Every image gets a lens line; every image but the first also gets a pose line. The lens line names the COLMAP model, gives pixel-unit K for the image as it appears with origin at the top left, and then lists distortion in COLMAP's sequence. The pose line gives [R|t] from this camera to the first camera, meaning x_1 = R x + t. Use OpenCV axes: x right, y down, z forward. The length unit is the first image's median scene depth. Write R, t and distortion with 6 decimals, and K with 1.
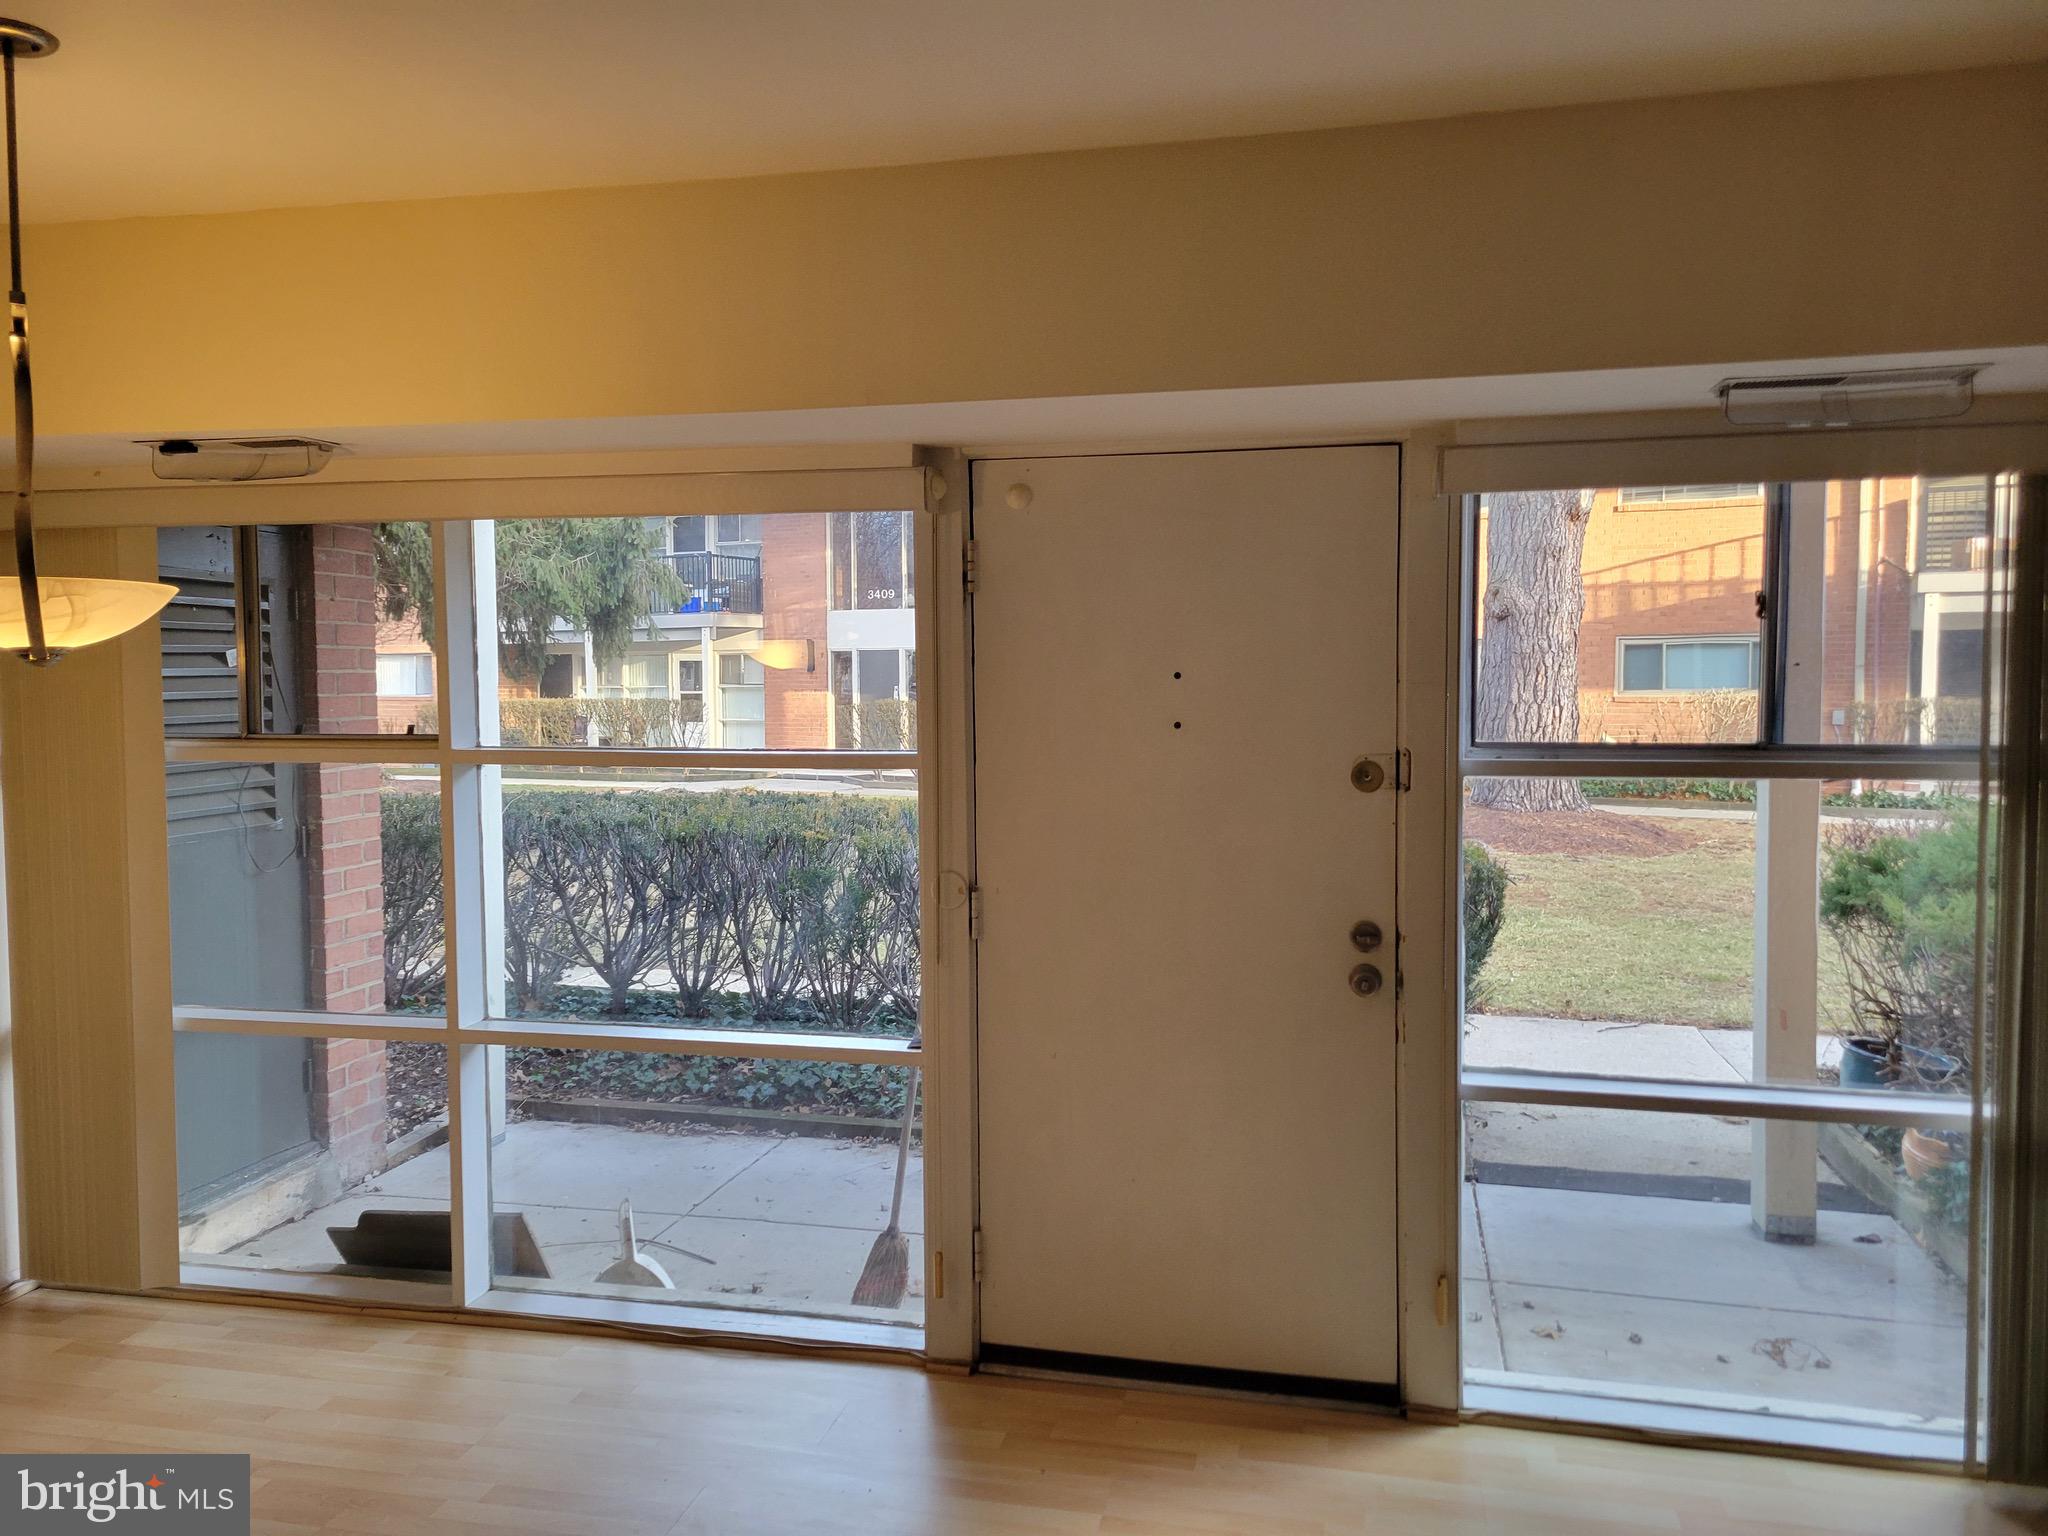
lens RADIAL K [[1531.2, 0, 1025.4], [0, 1531.2, 762.8], [0, 0, 1]] dist [0.050756, -0.013165]
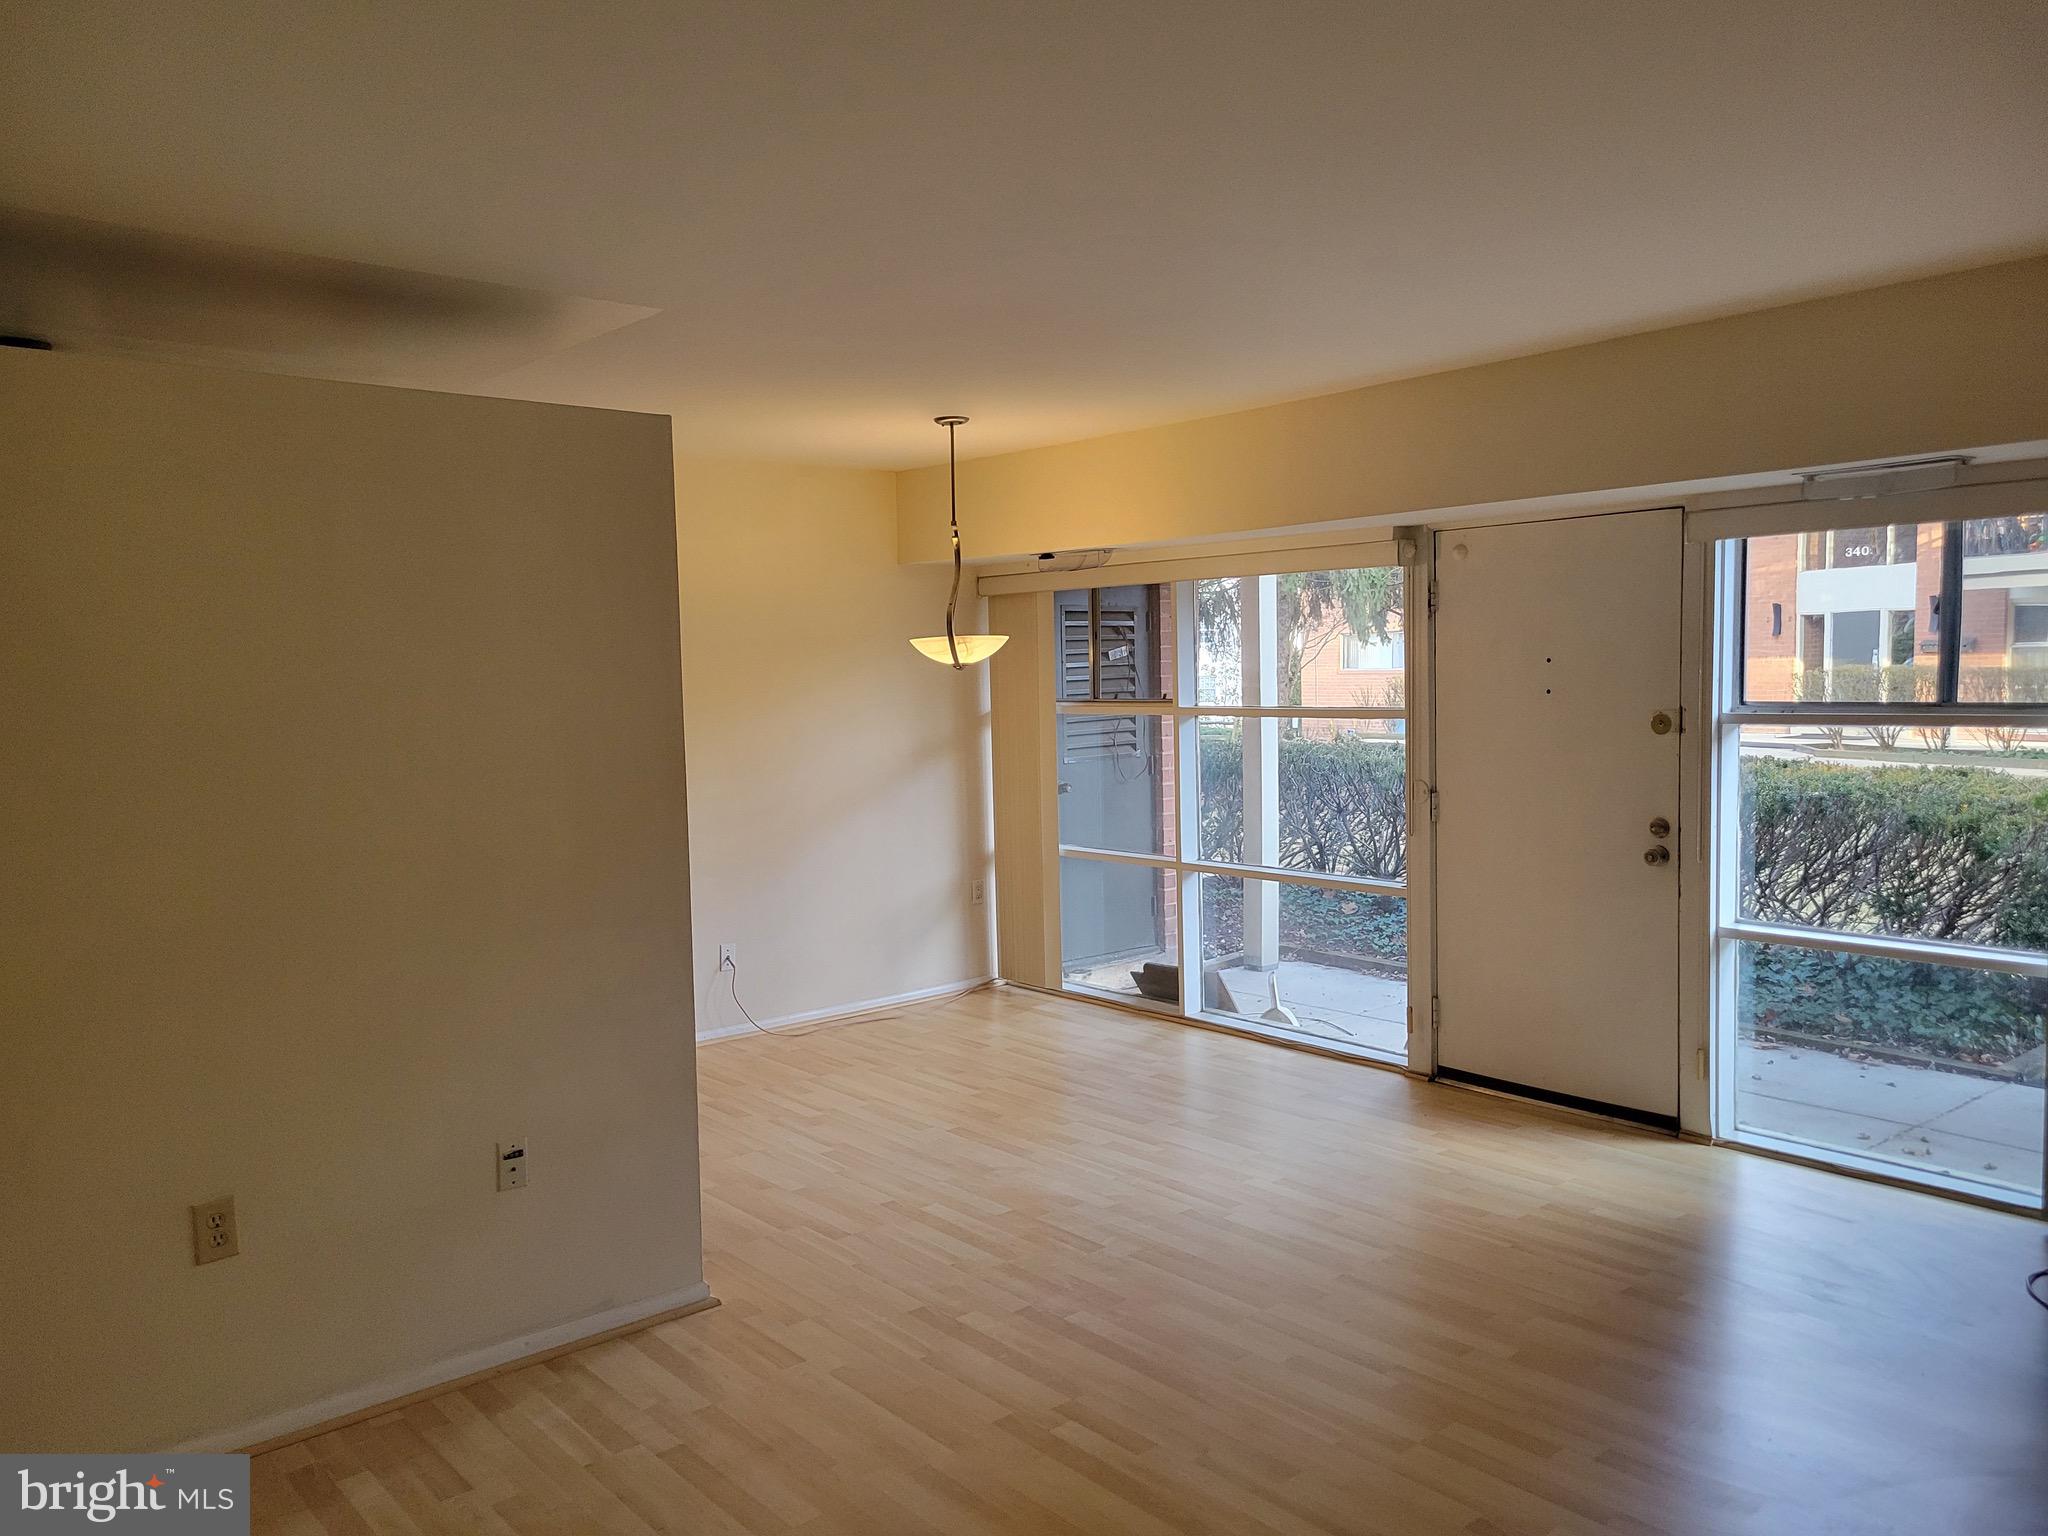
lens RADIAL K [[1531.2, 0, 1026.0], [0, 1531.2, 771.1], [0, 0, 1]] dist [0.050756, -0.013165]
pose [[0.803310, 0.026883, -0.594955, 0.590836], [-0.011600, 0.999497, 0.029501, 0.016696], [0.595449, -0.016797, 0.803218, -0.585749]]
